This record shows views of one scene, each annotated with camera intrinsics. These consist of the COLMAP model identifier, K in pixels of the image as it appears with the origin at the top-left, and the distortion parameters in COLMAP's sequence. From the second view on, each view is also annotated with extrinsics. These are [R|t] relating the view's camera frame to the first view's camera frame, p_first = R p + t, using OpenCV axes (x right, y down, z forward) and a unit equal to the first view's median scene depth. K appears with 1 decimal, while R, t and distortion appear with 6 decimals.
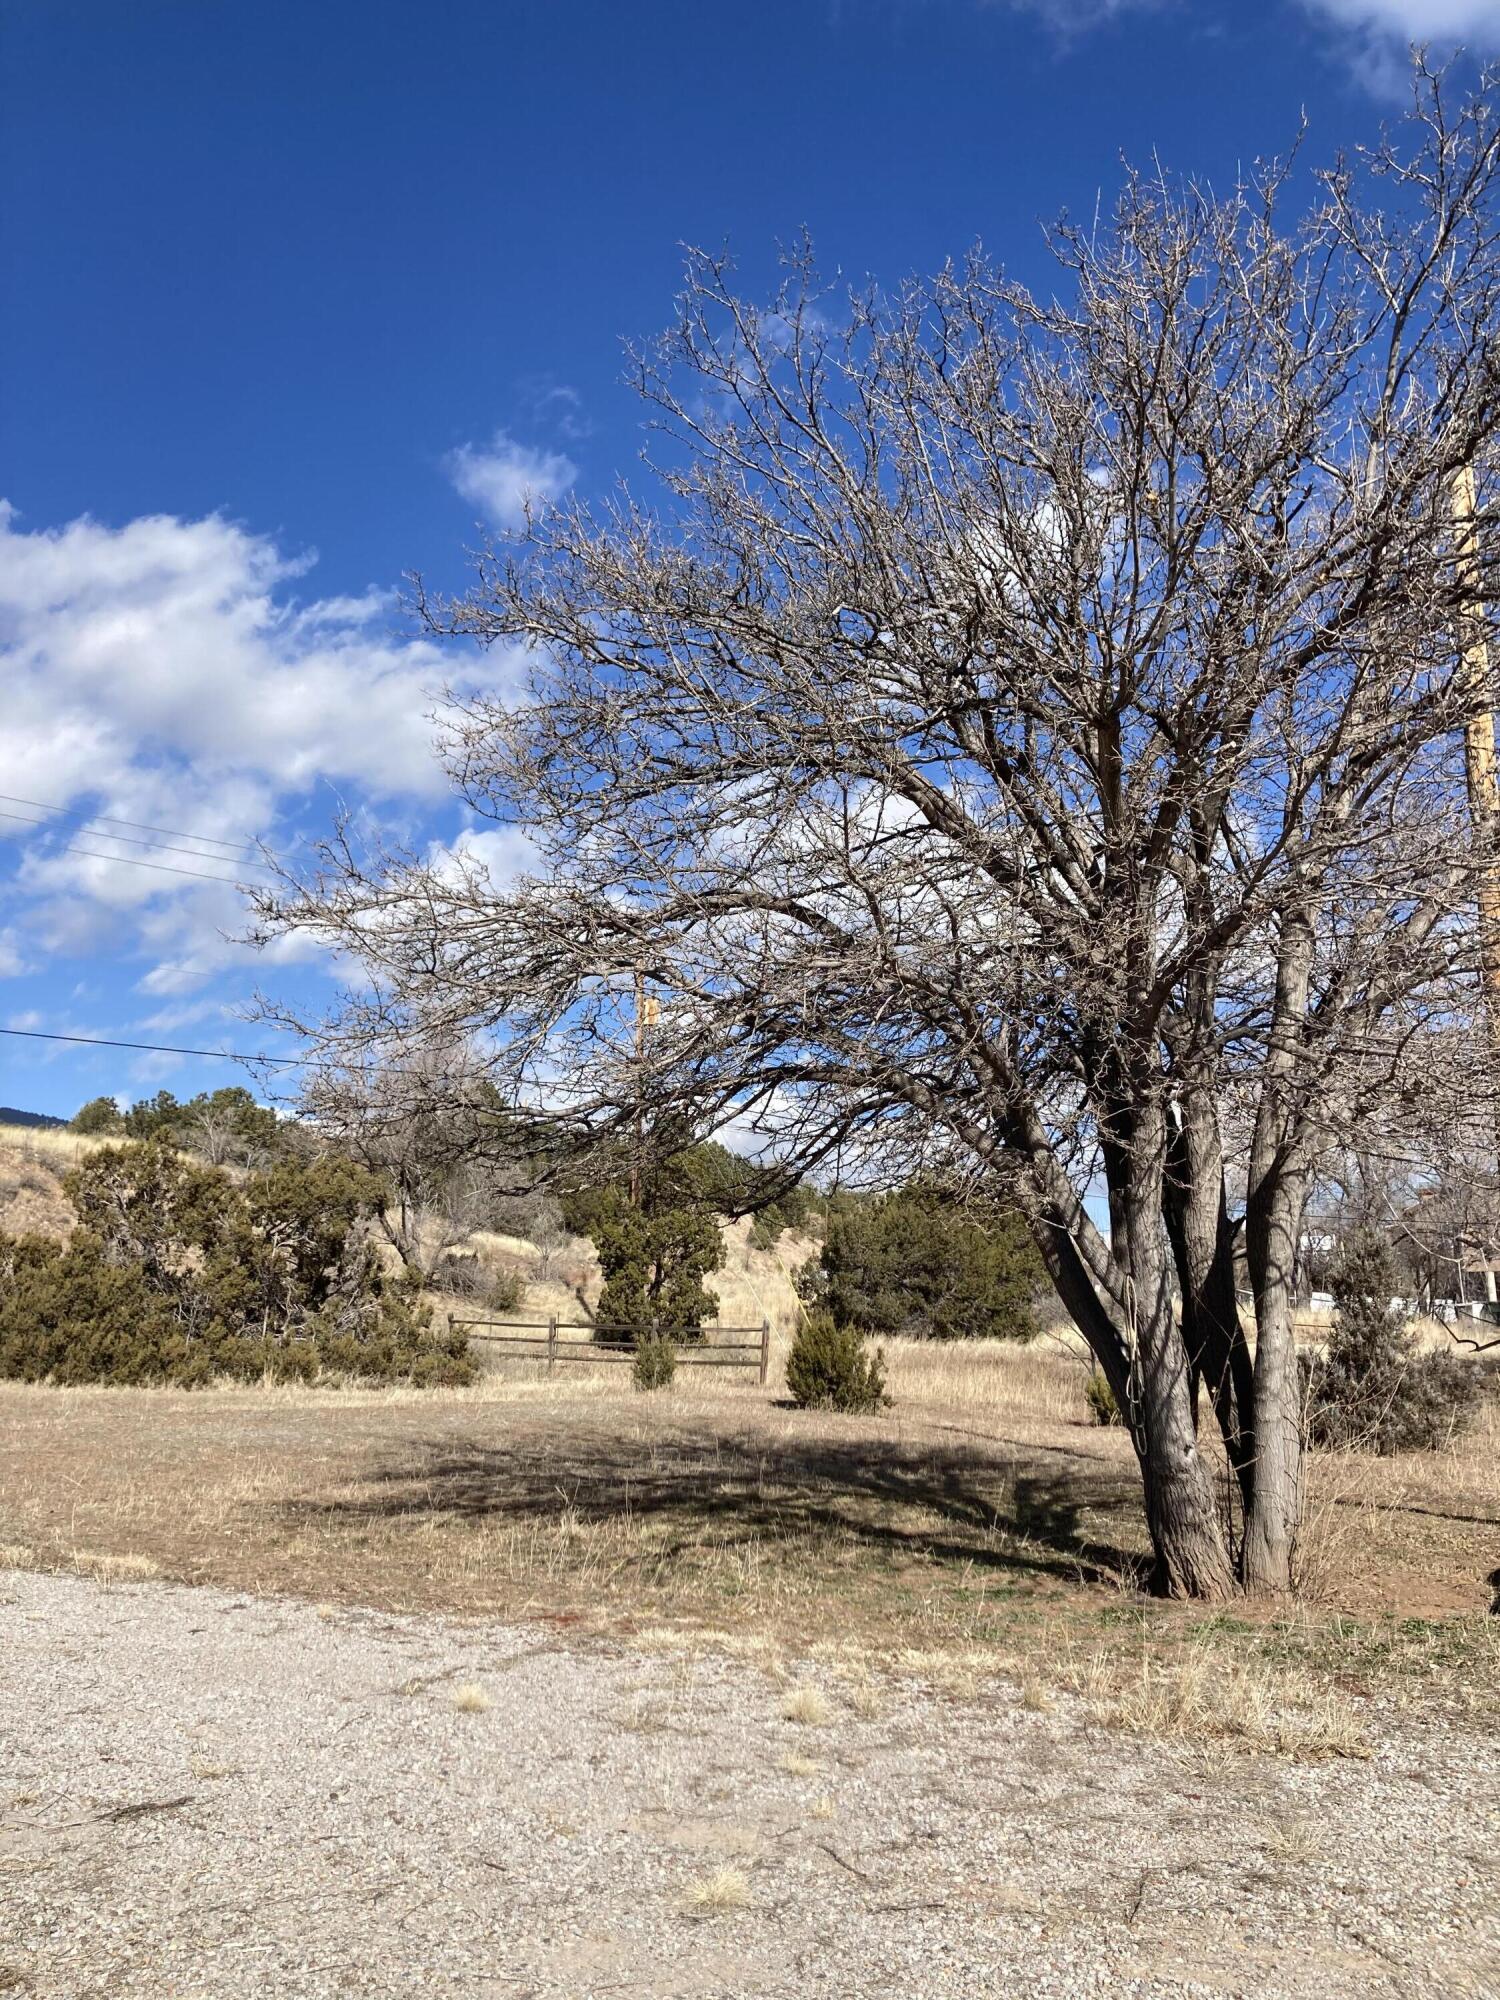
lens RADIAL K [[1634.8, 0, 755.4], [0, 1634.8, 996.7], [0, 0, 1]] dist [0.015924, -0.016703]
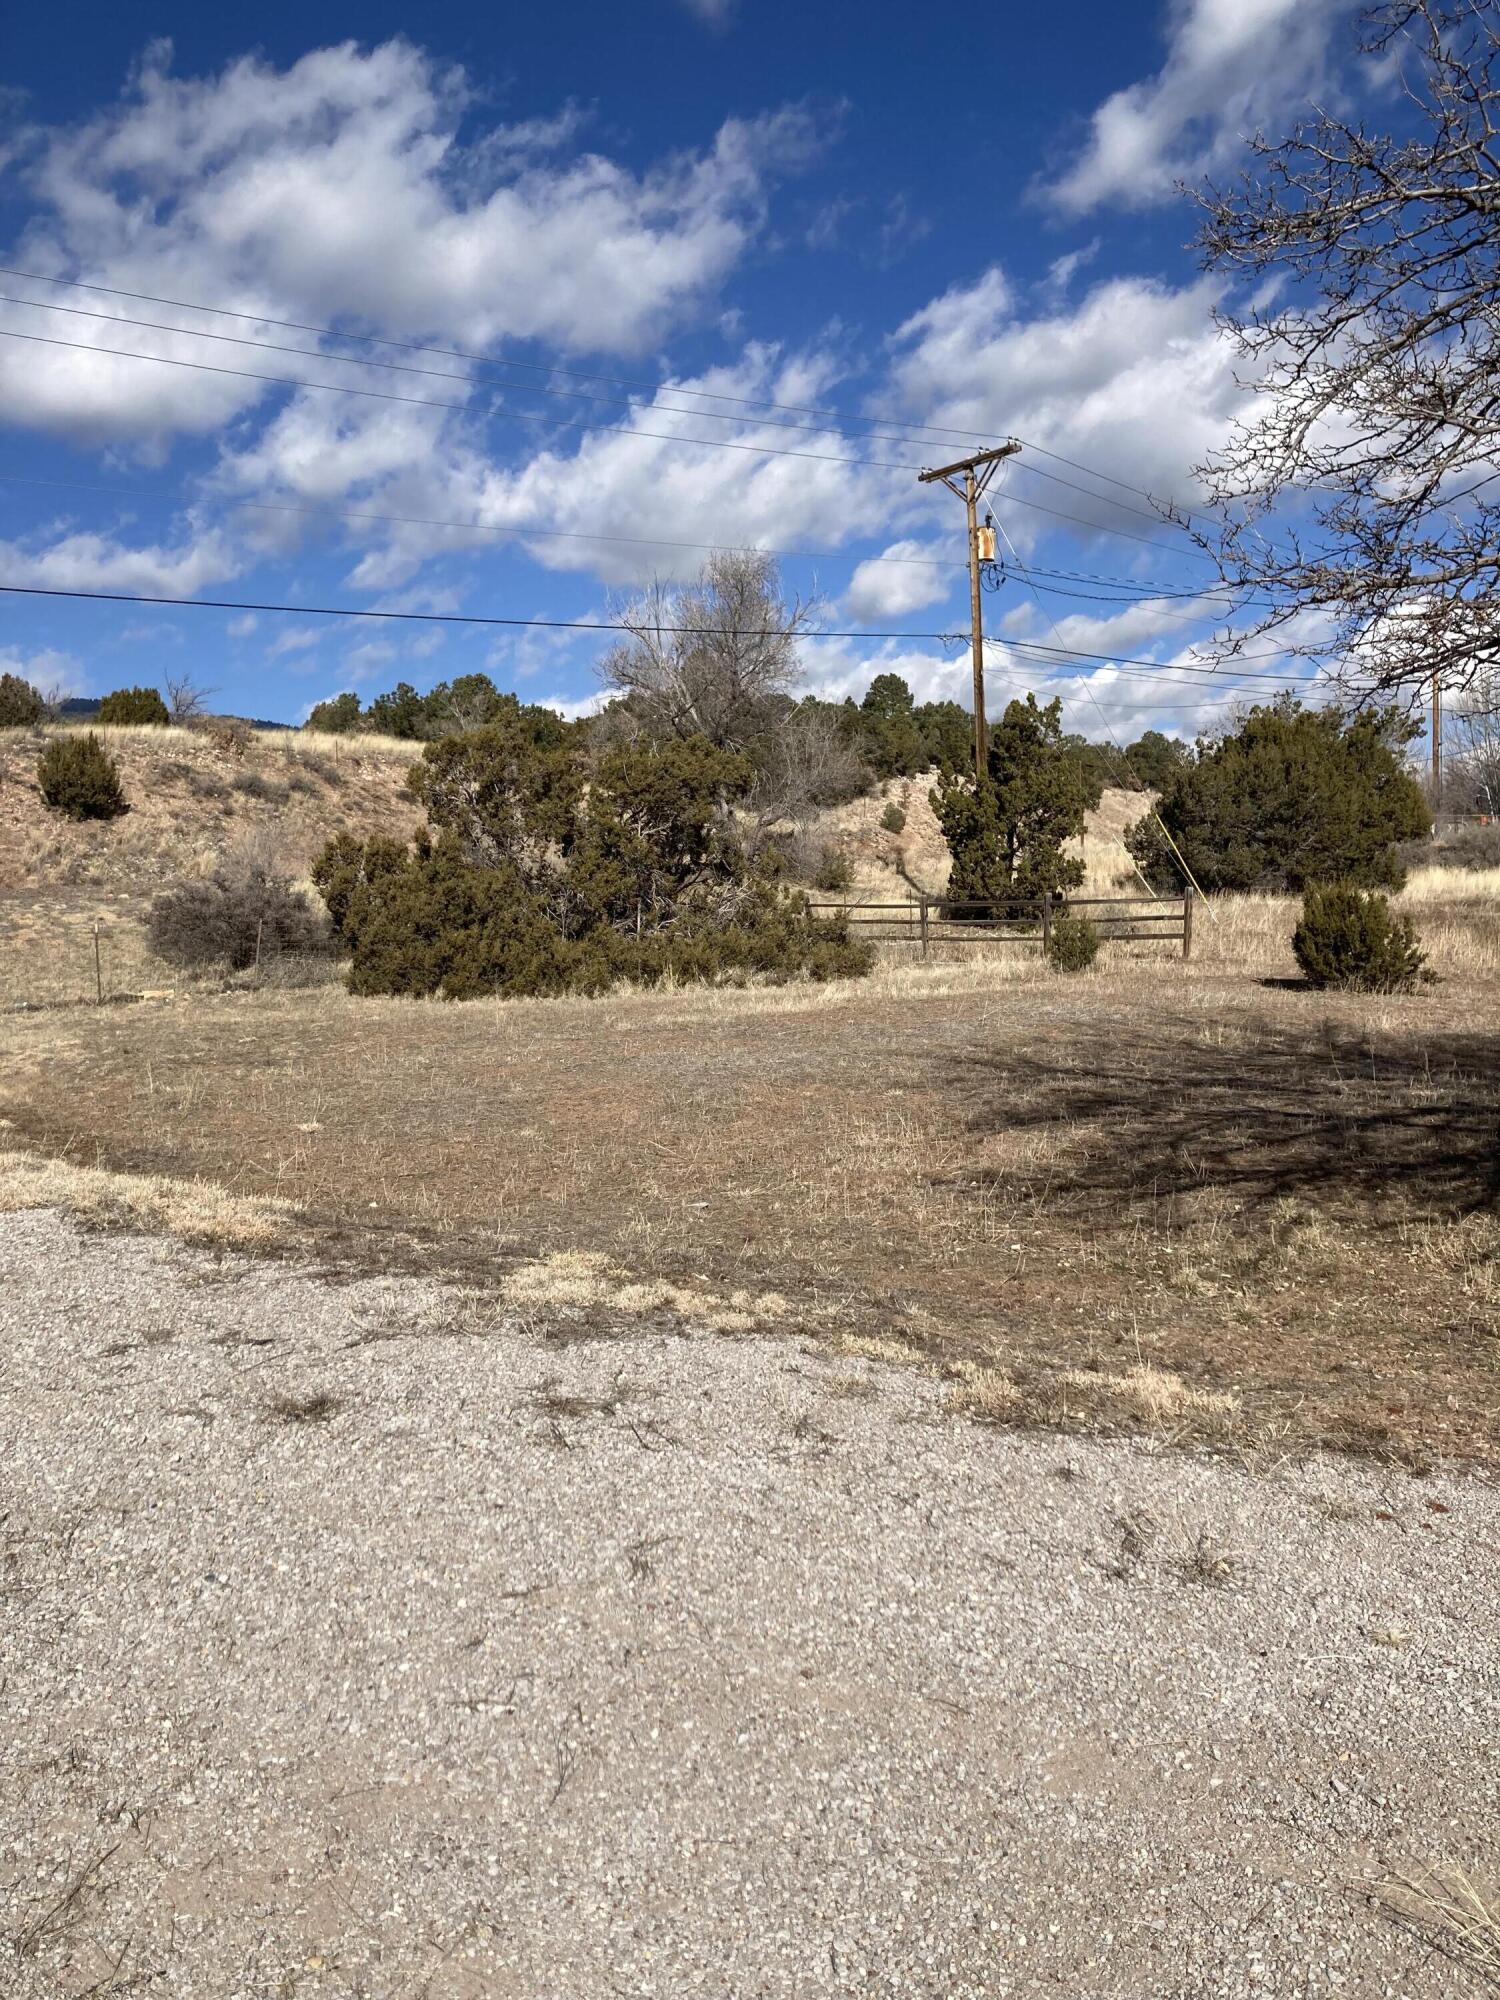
lens RADIAL K [[1642.8, 0, 744.5], [0, 1642.8, 886.6], [0, 0, 1]] dist [0.022534, -0.028991]
pose [[0.991181, -0.052426, -0.121706, -0.081506], [0.075178, 0.978777, 0.190641, 0.007535], [0.109129, -0.198109, 0.974086, 0.076155]]
